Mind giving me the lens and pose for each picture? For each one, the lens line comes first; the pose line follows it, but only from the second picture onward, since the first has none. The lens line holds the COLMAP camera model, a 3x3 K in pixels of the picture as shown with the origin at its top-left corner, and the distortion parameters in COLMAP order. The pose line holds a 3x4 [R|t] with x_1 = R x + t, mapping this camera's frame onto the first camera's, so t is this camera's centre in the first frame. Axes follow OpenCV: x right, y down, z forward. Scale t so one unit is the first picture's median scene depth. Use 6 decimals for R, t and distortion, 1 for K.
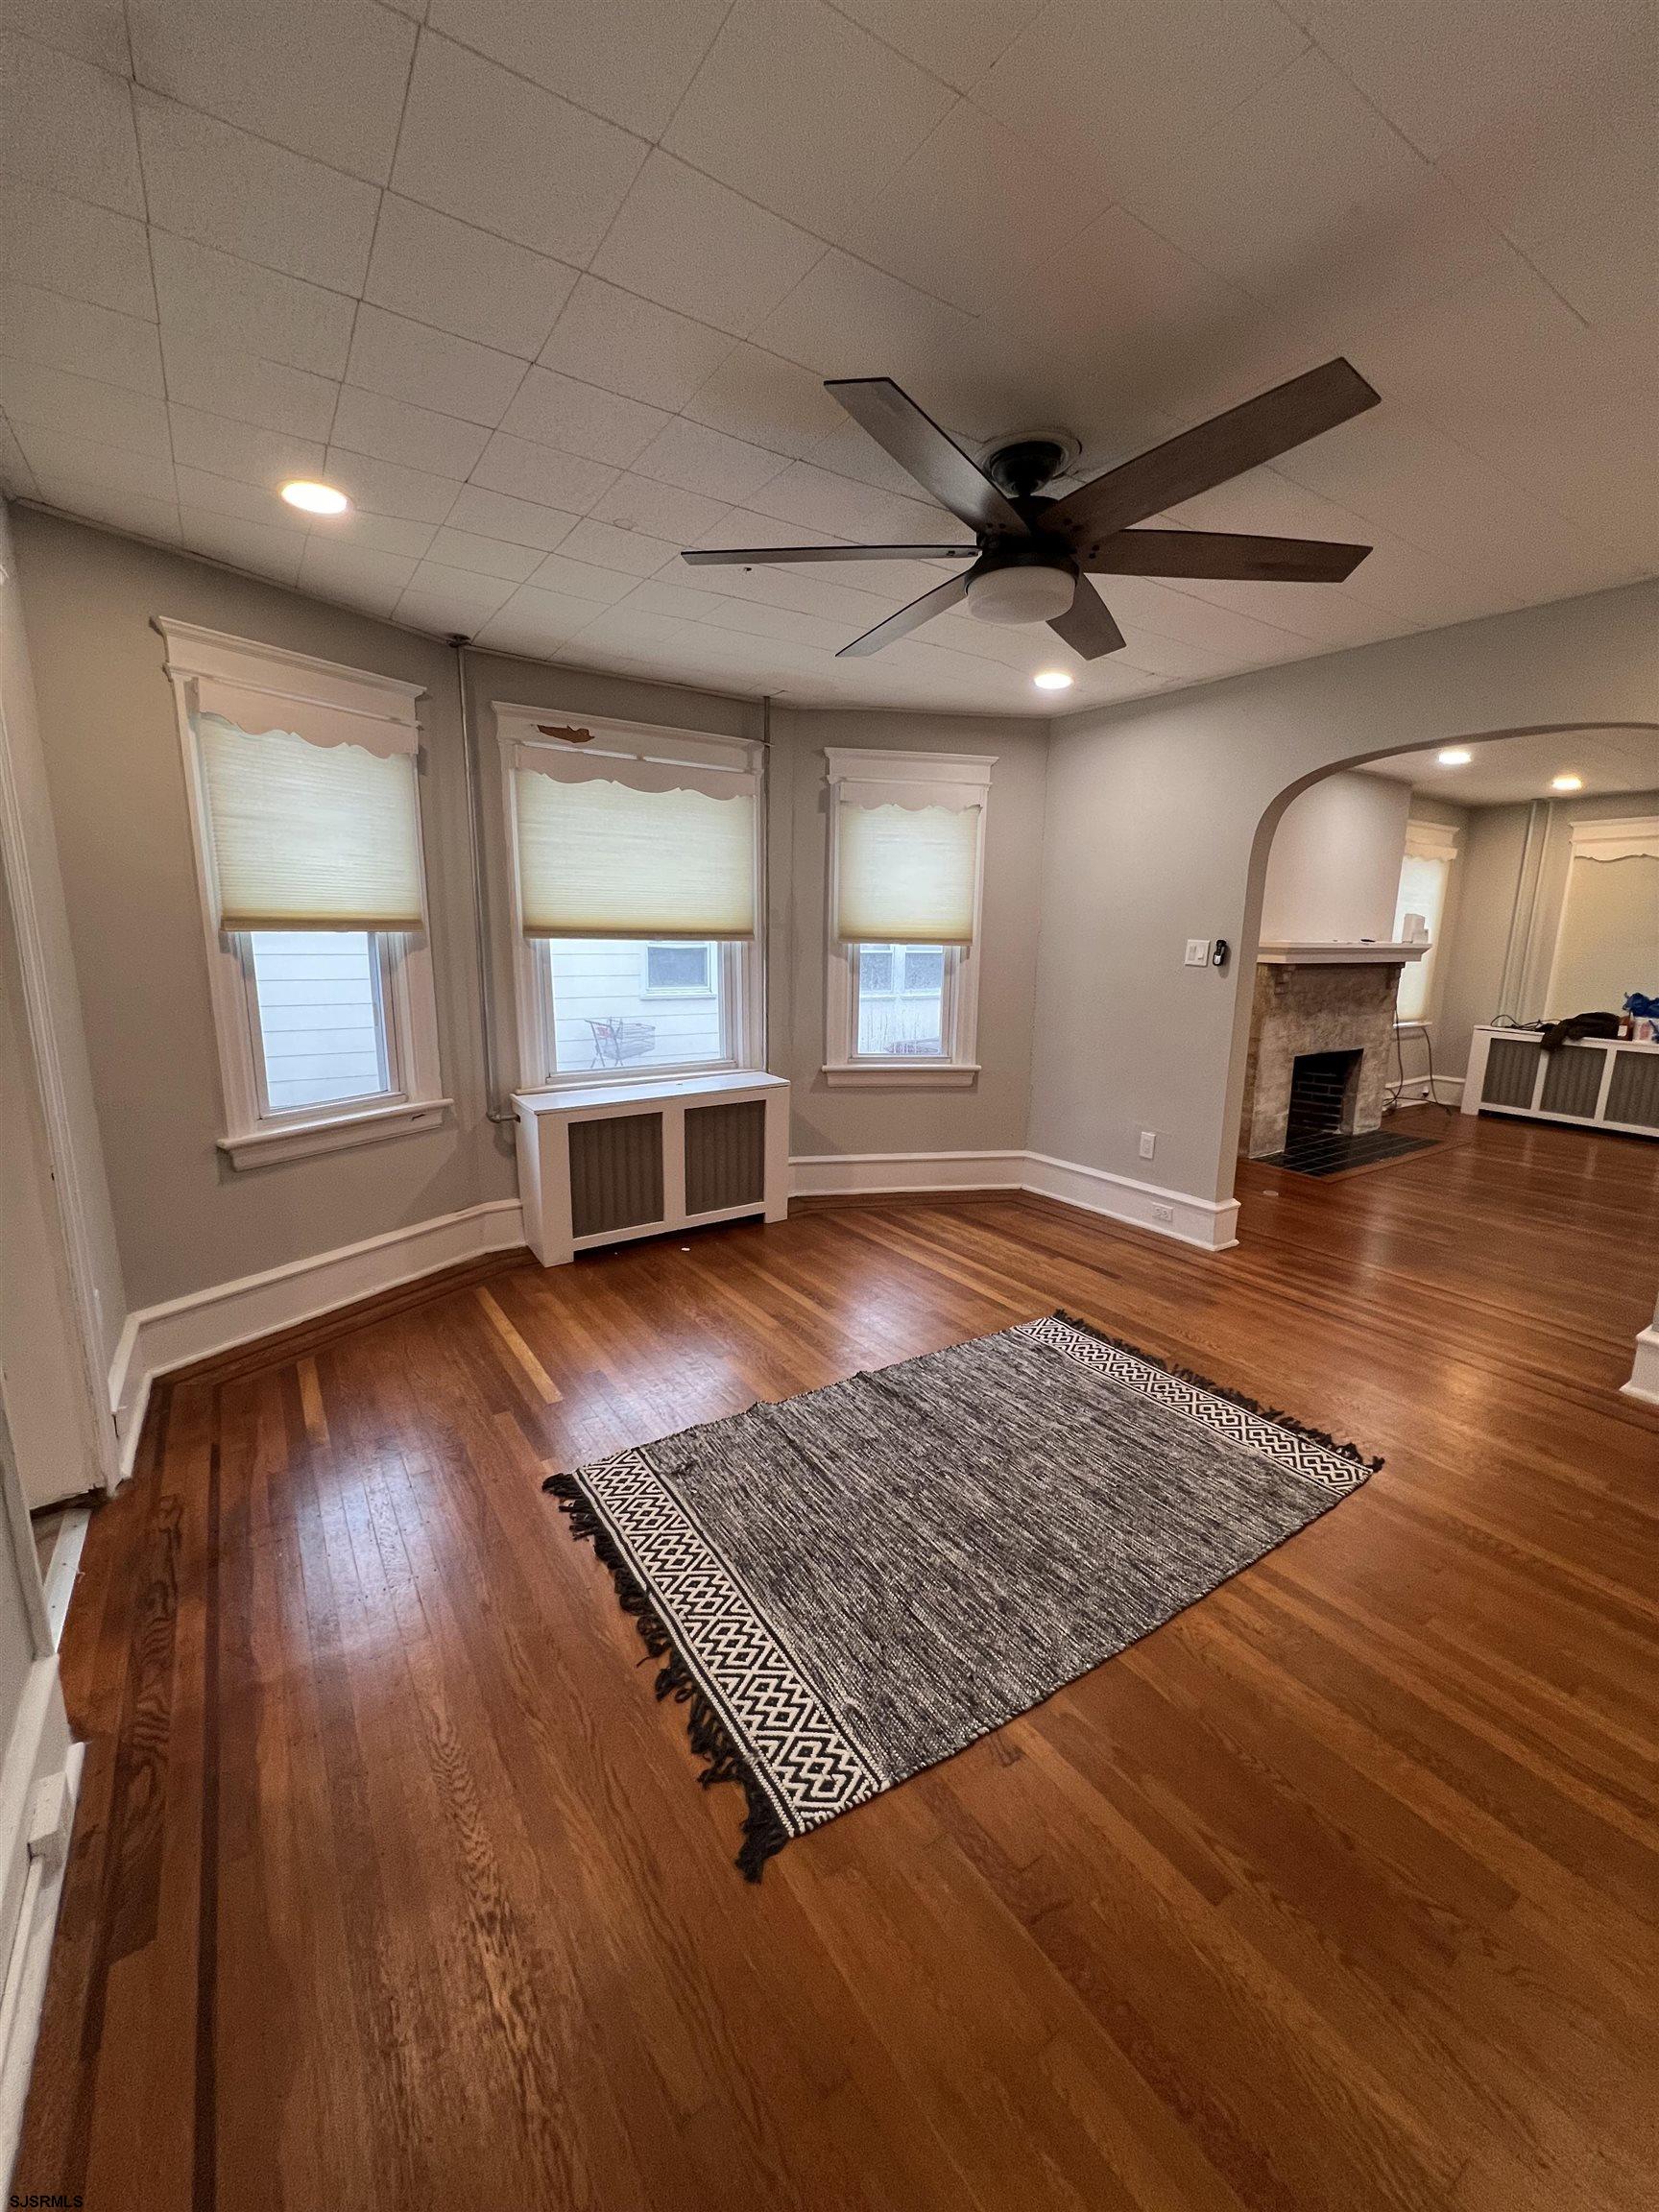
lens RADIAL K [[882.5, 0, 811.4], [0, 882.5, 1103.8], [0, 0, 1]] dist [-0.000822, -0.000329]
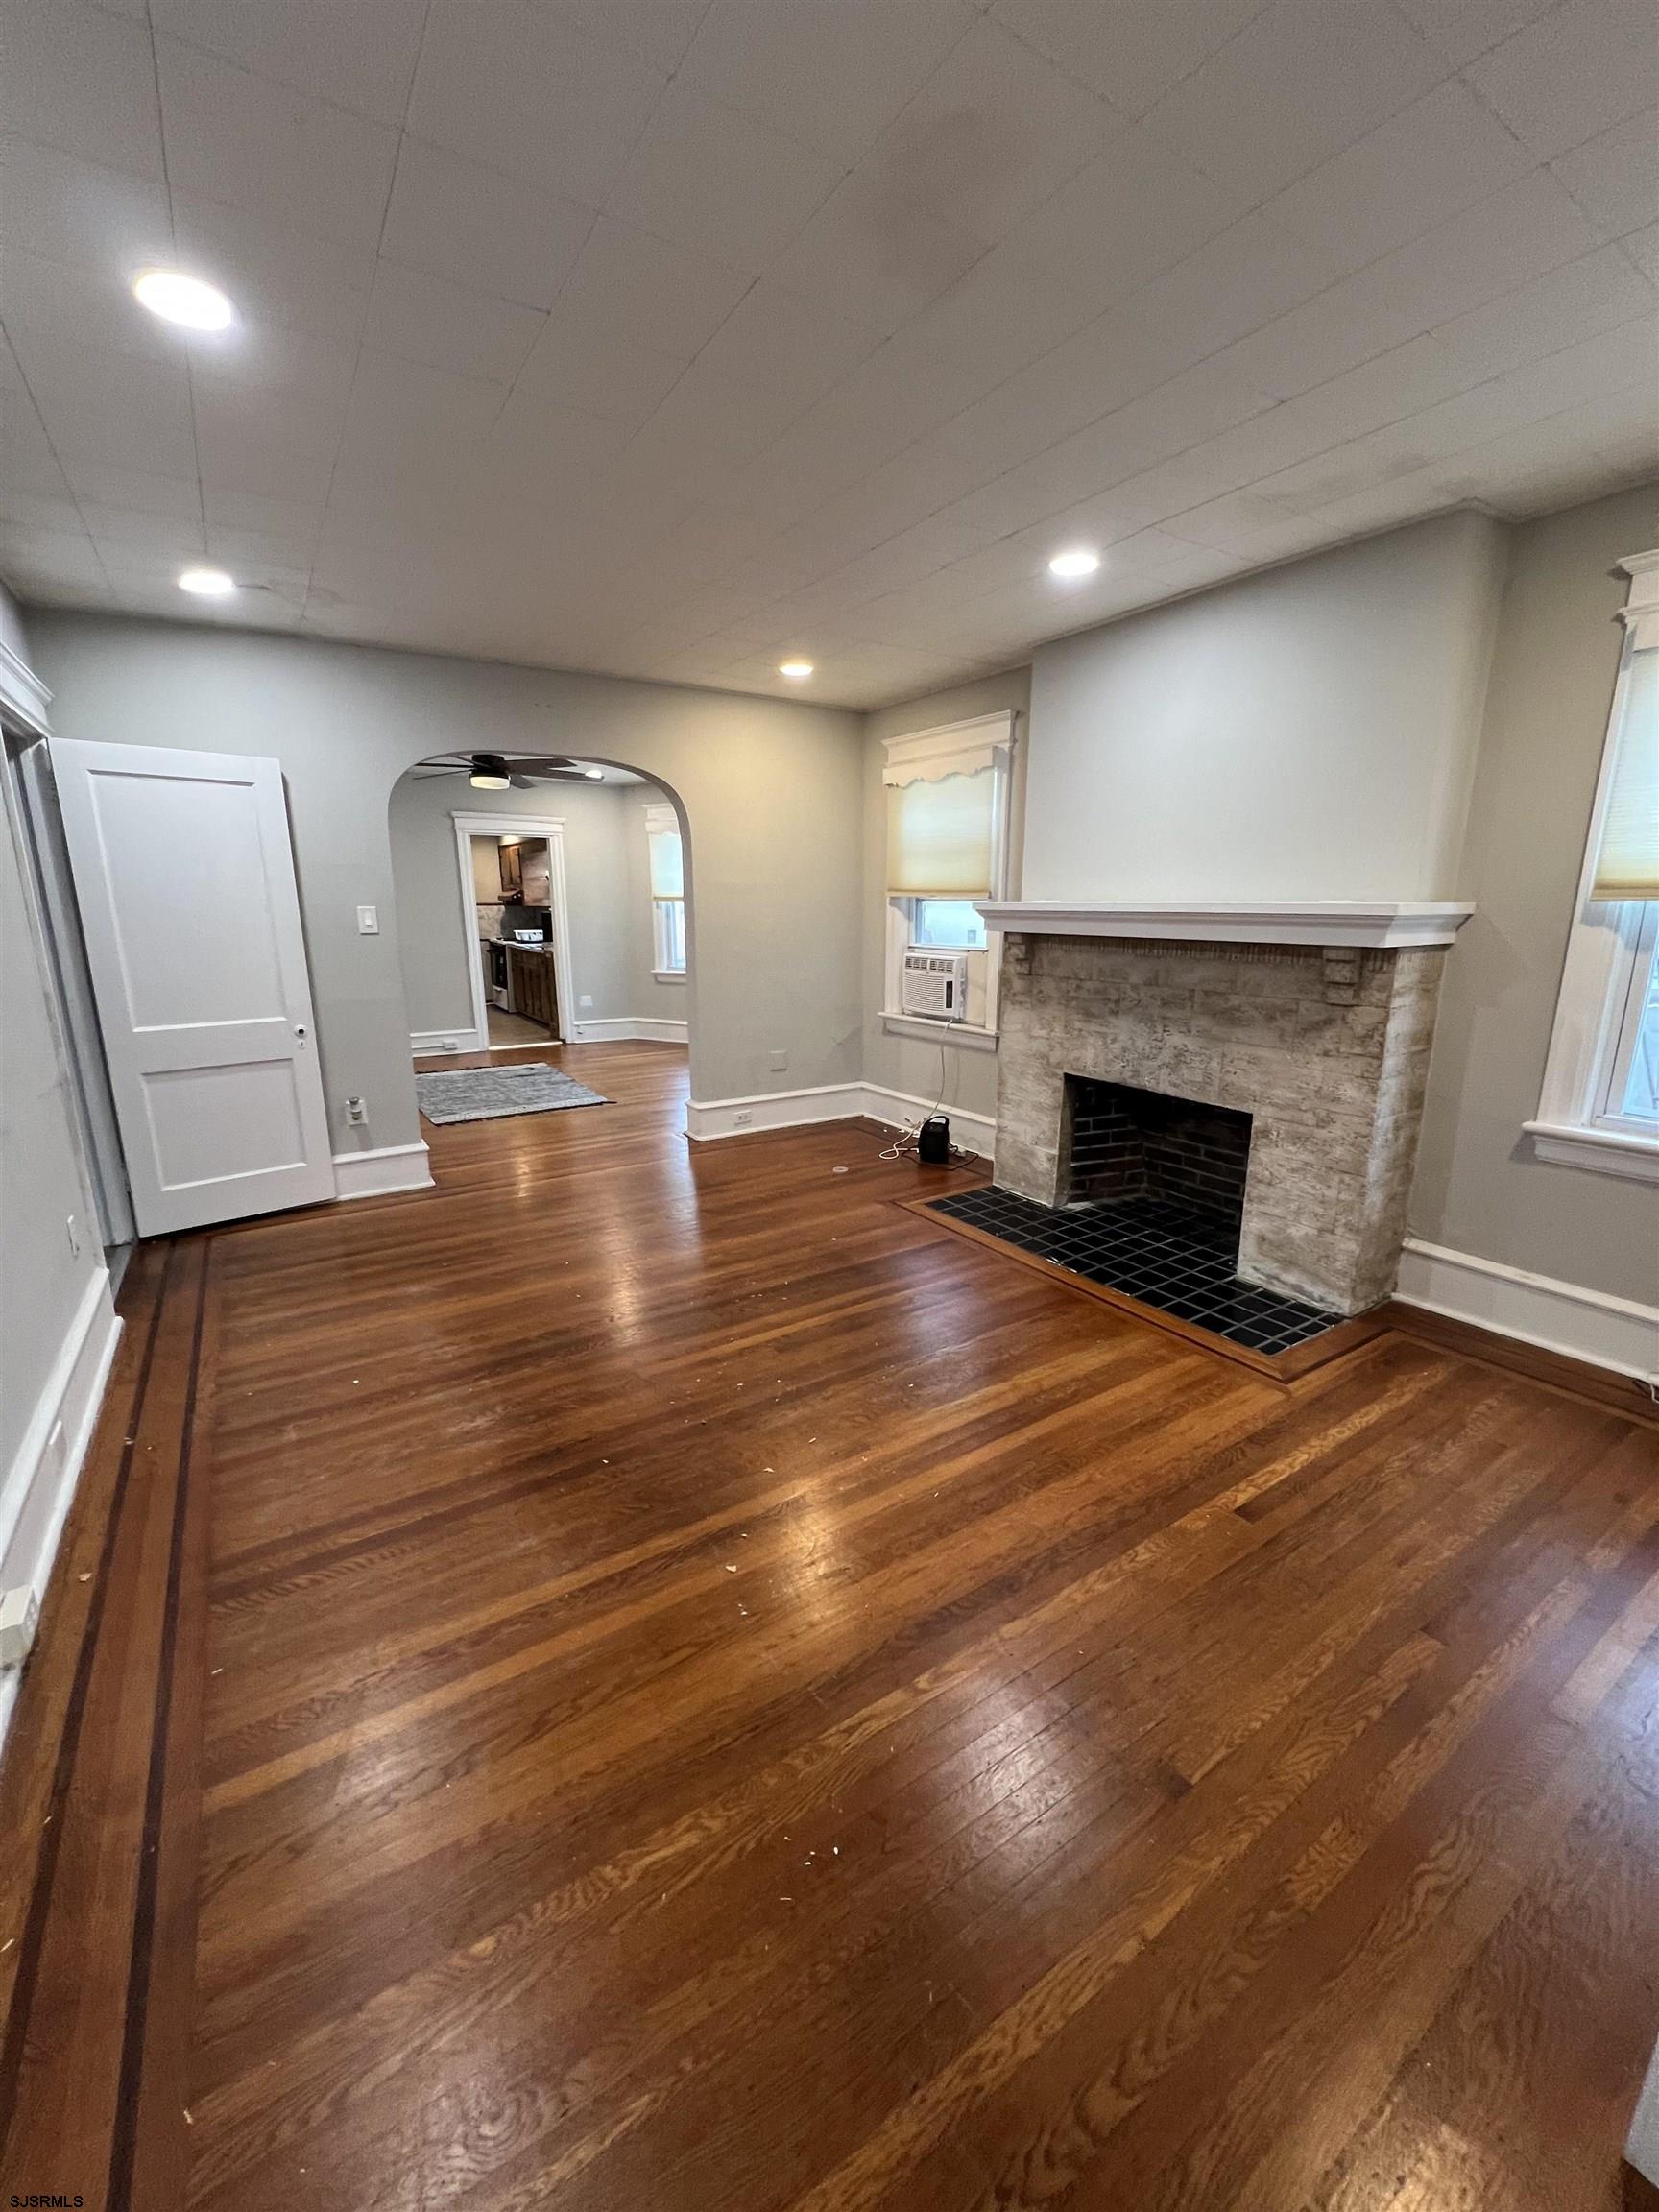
lens RADIAL K [[882.5, 0, 814.2], [0, 882.5, 1108.8], [0, 0, 1]] dist [-0.000822, -0.000329]
pose [[0.008900, 0.218005, -0.975907, 1.220075], [-0.189452, 0.958637, 0.212420, -0.135498], [0.981850, 0.182997, 0.049834, 0.783245]]
